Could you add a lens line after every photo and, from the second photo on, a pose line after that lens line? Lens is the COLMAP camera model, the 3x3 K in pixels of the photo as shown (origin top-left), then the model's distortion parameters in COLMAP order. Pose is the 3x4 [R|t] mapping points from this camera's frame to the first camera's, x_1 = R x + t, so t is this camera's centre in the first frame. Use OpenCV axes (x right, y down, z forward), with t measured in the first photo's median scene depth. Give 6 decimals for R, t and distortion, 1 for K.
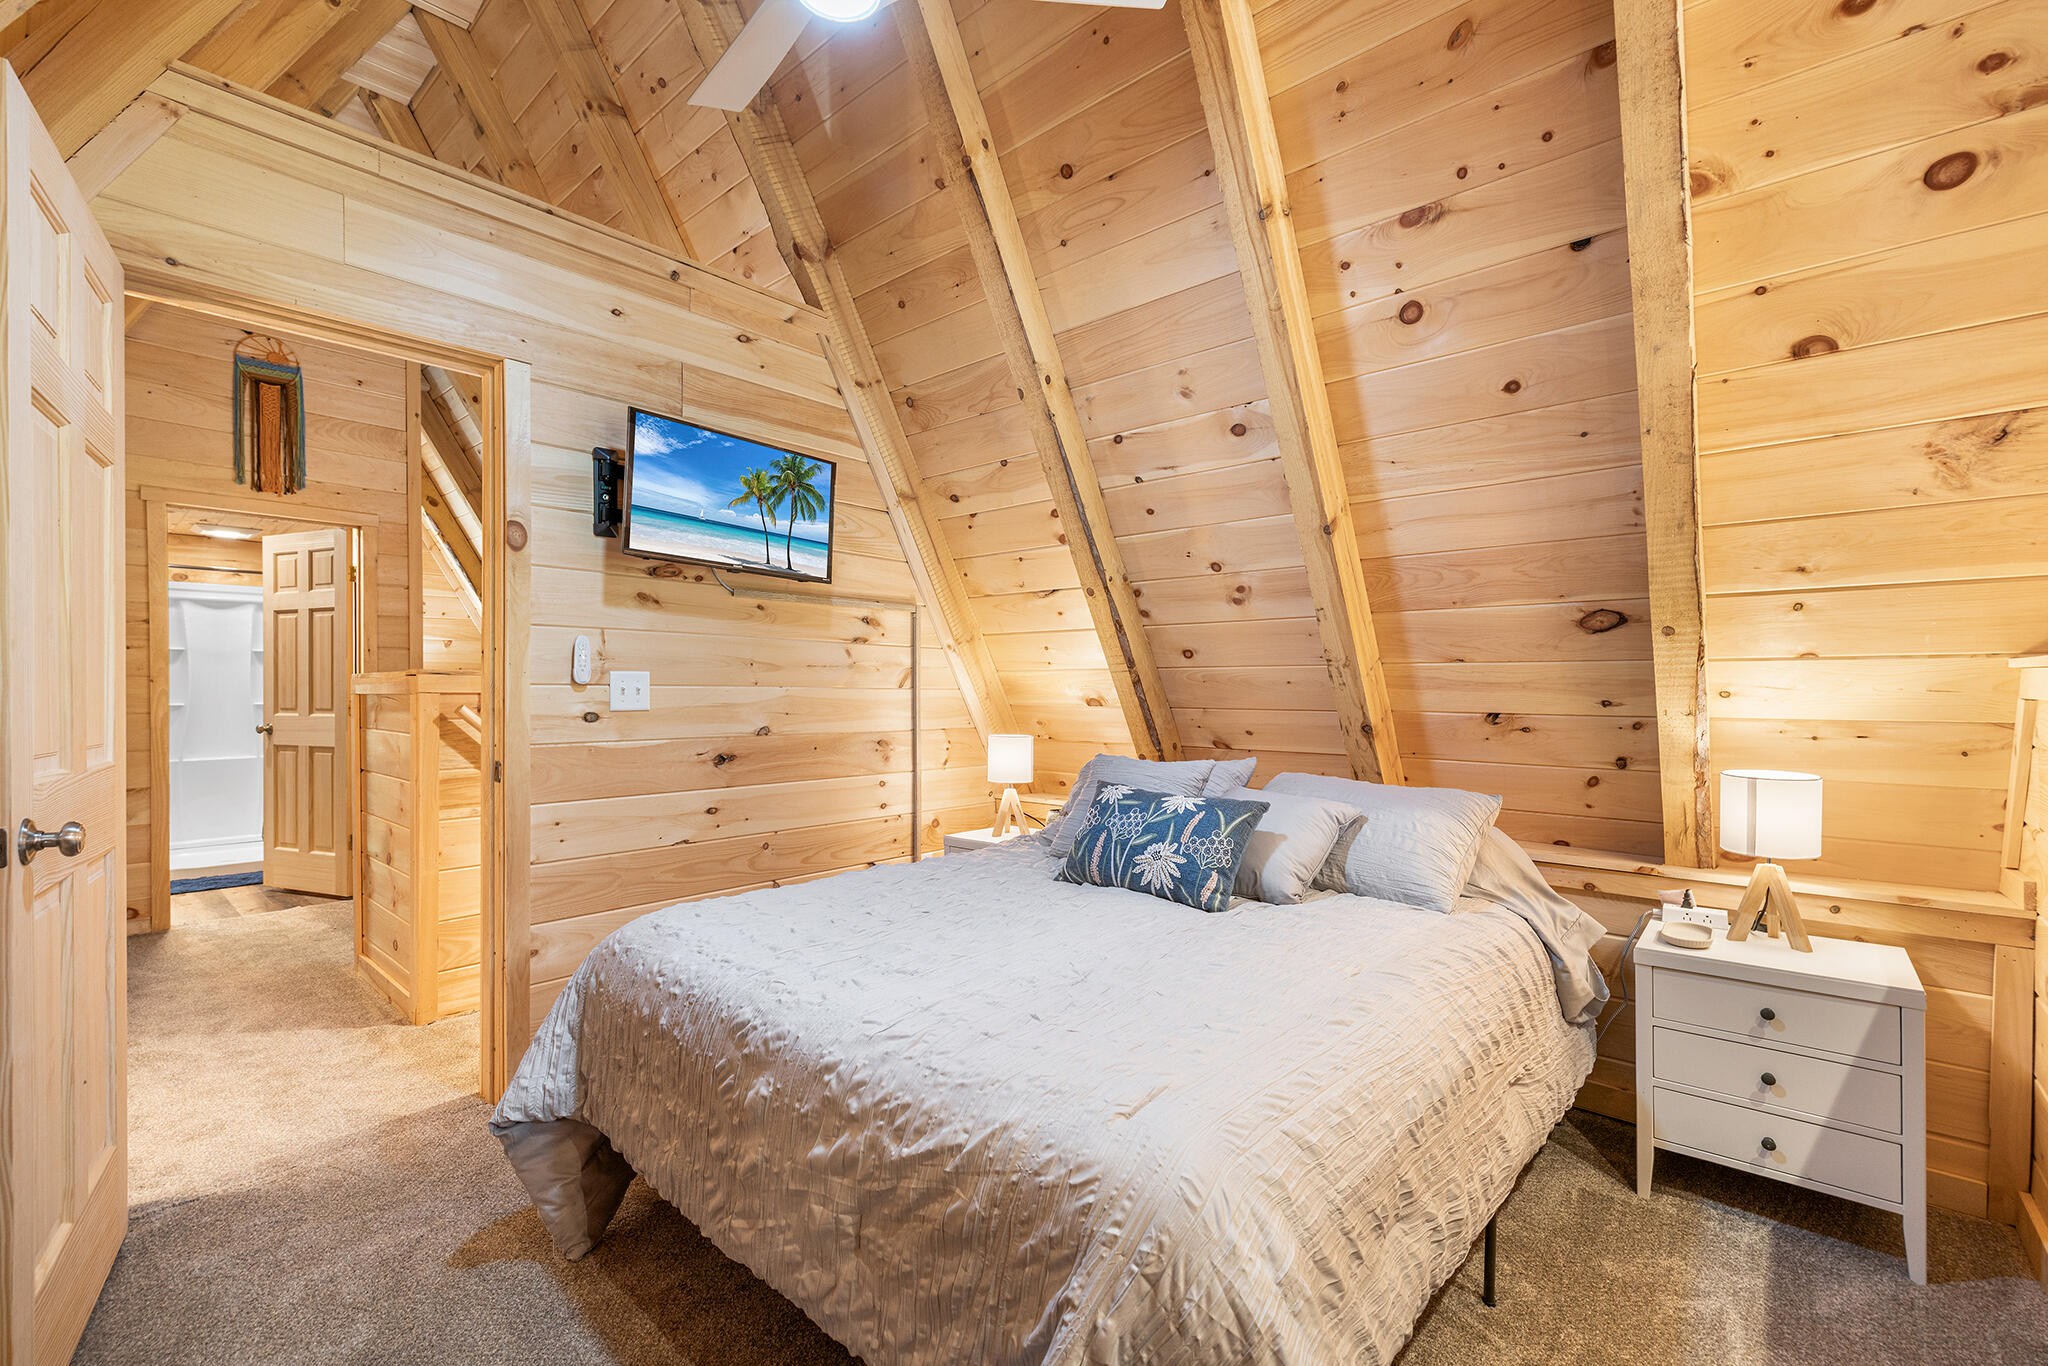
lens RADIAL K [[870.8, 0, 1023.1], [0, 870.8, 689.6], [0, 0, 1]] dist [0.000998, 0.000026]
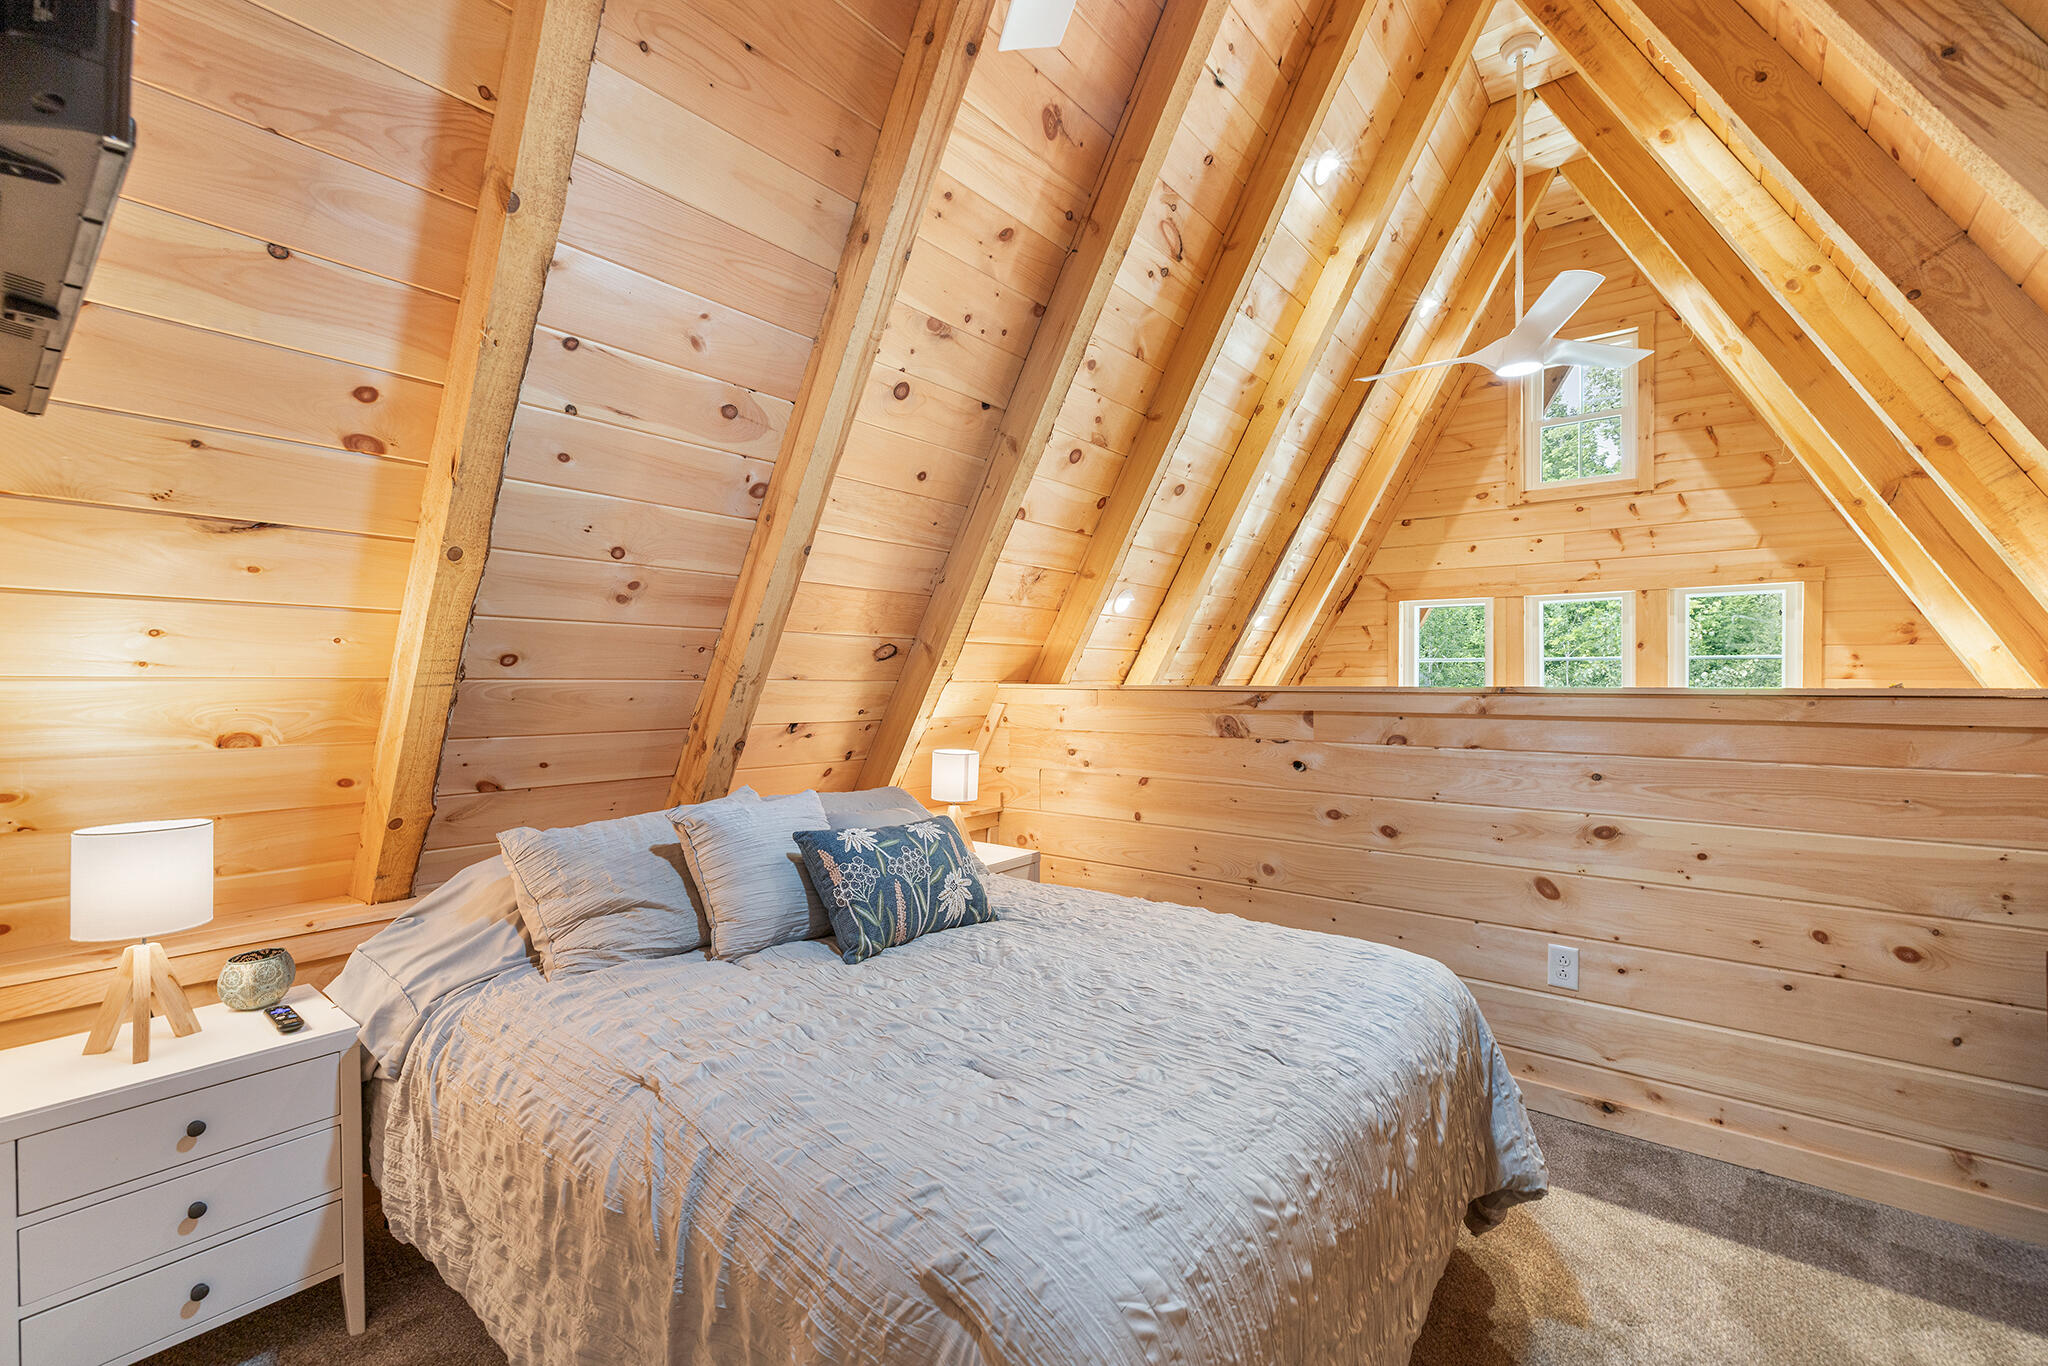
lens RADIAL K [[870.8, 0, 1023.2], [0, 870.8, 682.4], [0, 0, 1]] dist [0.000998, 0.000026]
pose [[-0.054036, -0.001919, 0.998537, -0.778081], [0.000542, 0.999998, 0.001951, -0.035871], [-0.998539, 0.000647, -0.054035, 0.923898]]
